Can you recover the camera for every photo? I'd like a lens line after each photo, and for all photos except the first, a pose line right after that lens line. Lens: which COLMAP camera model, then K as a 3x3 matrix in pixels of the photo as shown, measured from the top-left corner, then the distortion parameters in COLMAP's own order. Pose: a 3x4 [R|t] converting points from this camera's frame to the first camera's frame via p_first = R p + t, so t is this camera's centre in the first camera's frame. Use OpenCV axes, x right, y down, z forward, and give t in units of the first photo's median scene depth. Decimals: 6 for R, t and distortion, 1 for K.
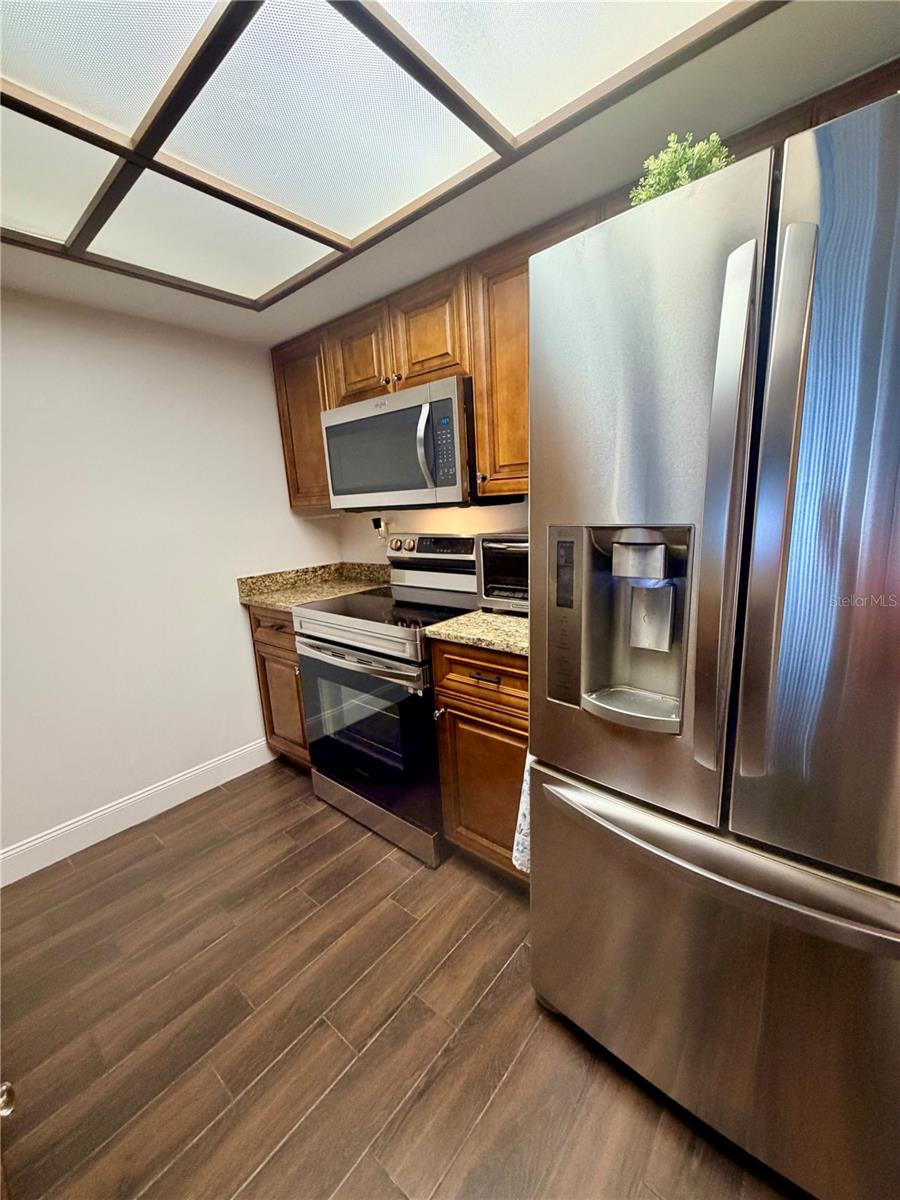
lens RADIAL K [[487.6, 0, 450.0], [0, 487.6, 600.0], [0, 0, 1]] dist [0.000901, 0.000187]
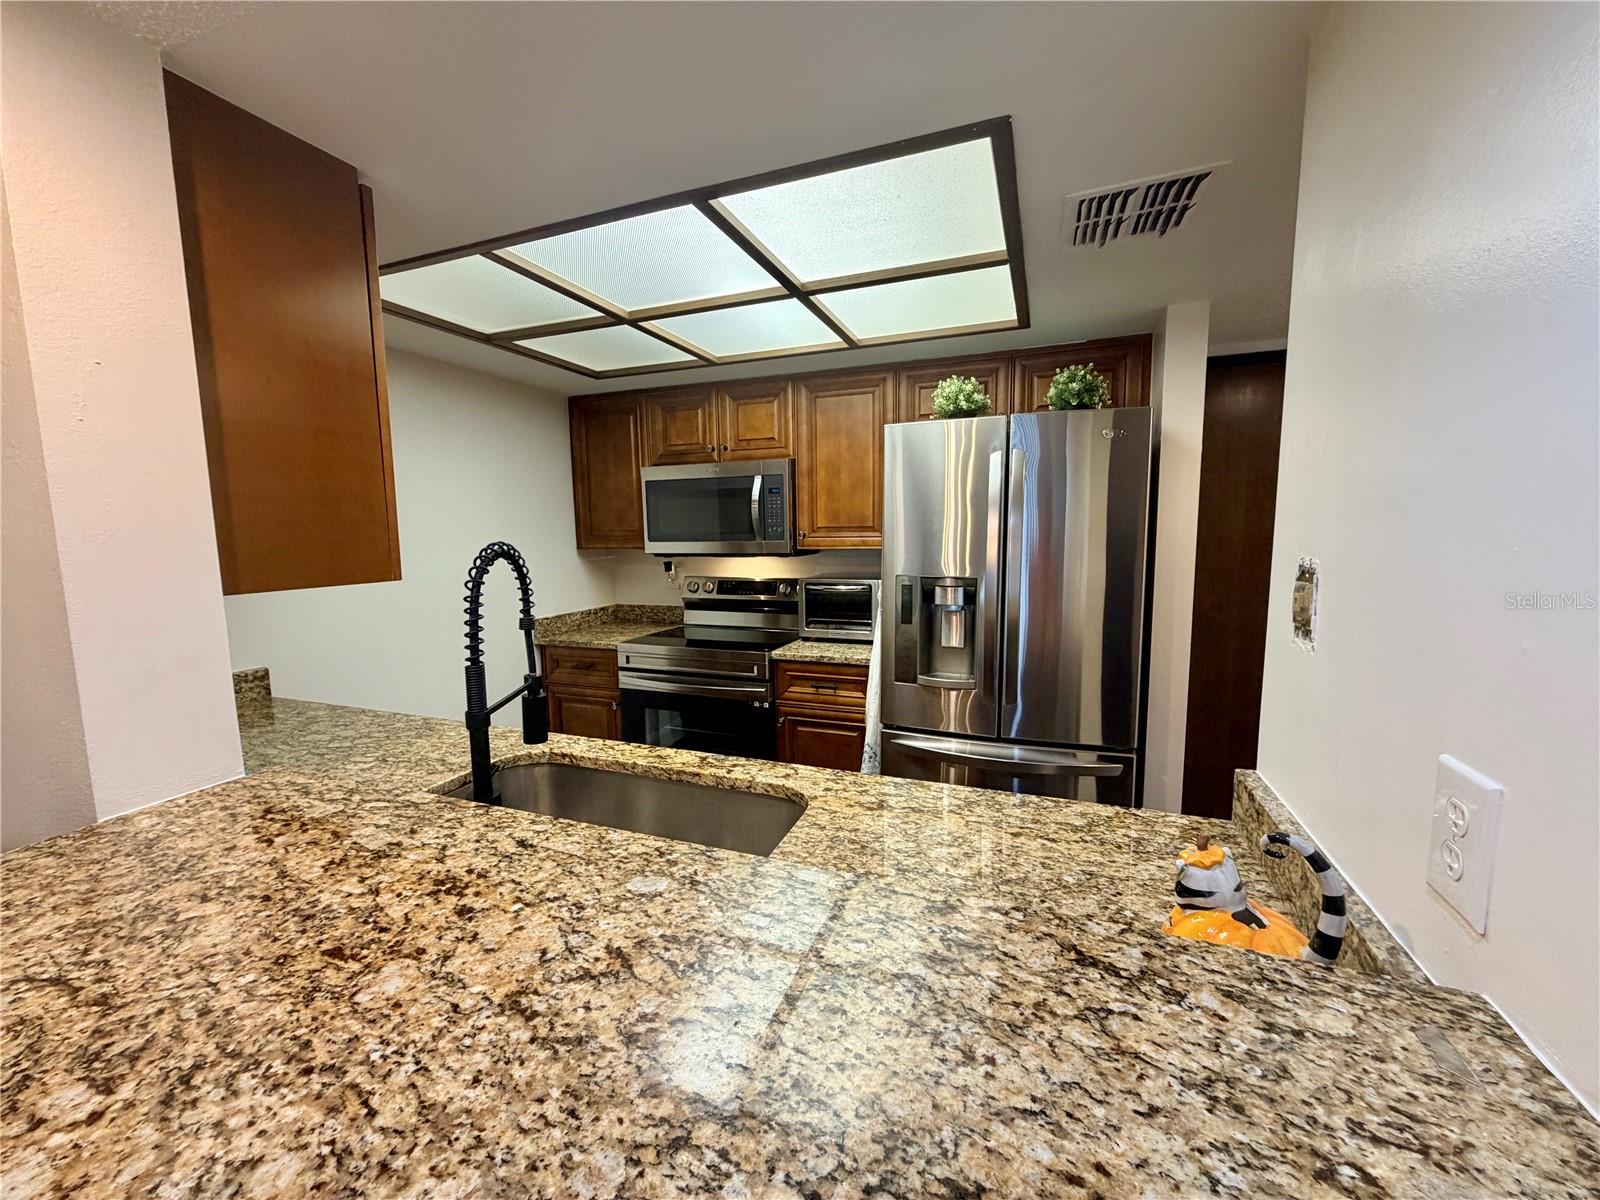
lens RADIAL K [[650.1, 0, 800.0], [0, 650.1, 600.0], [0, 0, 1]] dist [0.000901, 0.000187]
pose [[0.946617, -0.000310, 0.322360, -0.439482], [0.031178, 0.995399, -0.090600, 0.065572], [-0.320849, 0.095815, 0.942271, -0.526545]]
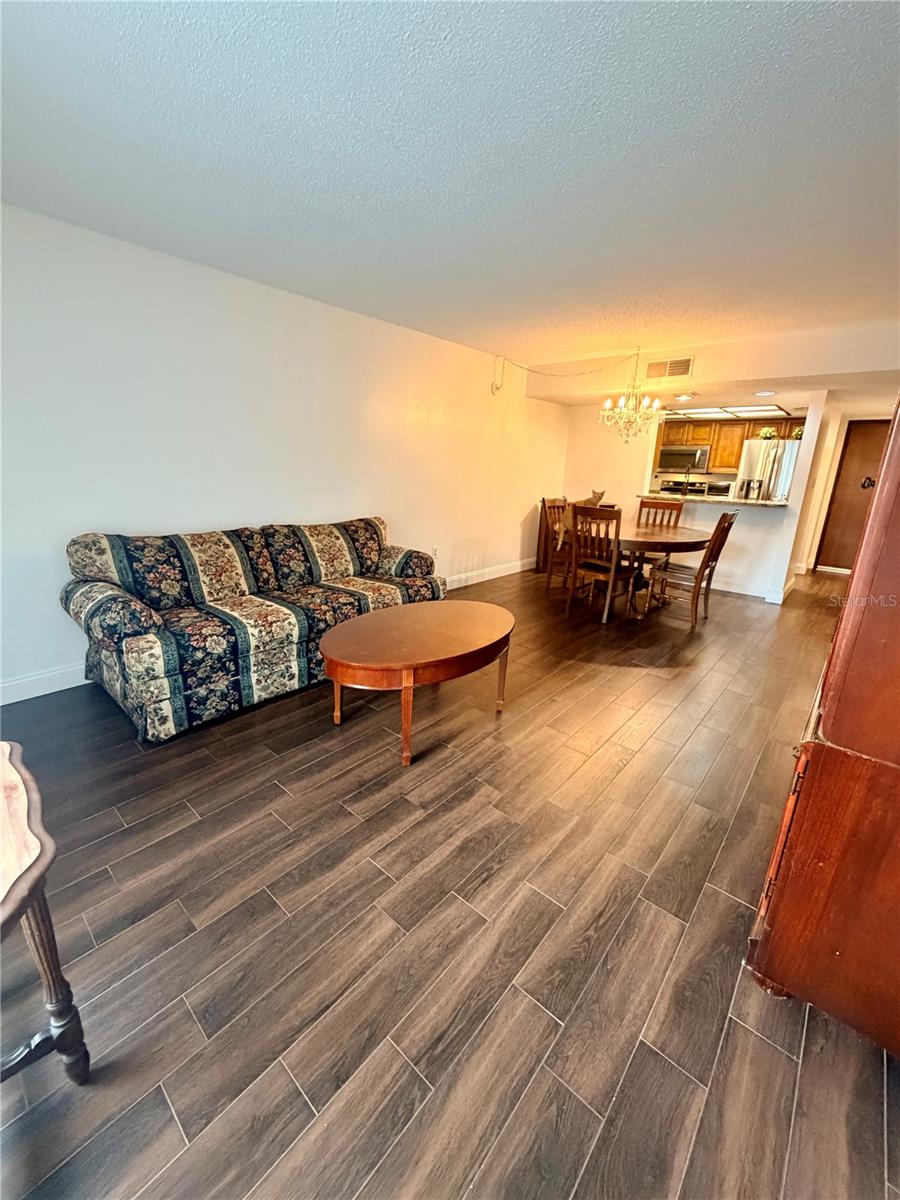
lens RADIAL K [[487.6, 0, 450.0], [0, 487.6, 600.0], [0, 0, 1]] dist [0.000901, 0.000187]
pose [[0.996544, 0.082929, 0.004787, -1.959088], [-0.083050, 0.993513, 0.077678, 0.699324], [0.001686, -0.077807, 0.996967, -3.108579]]
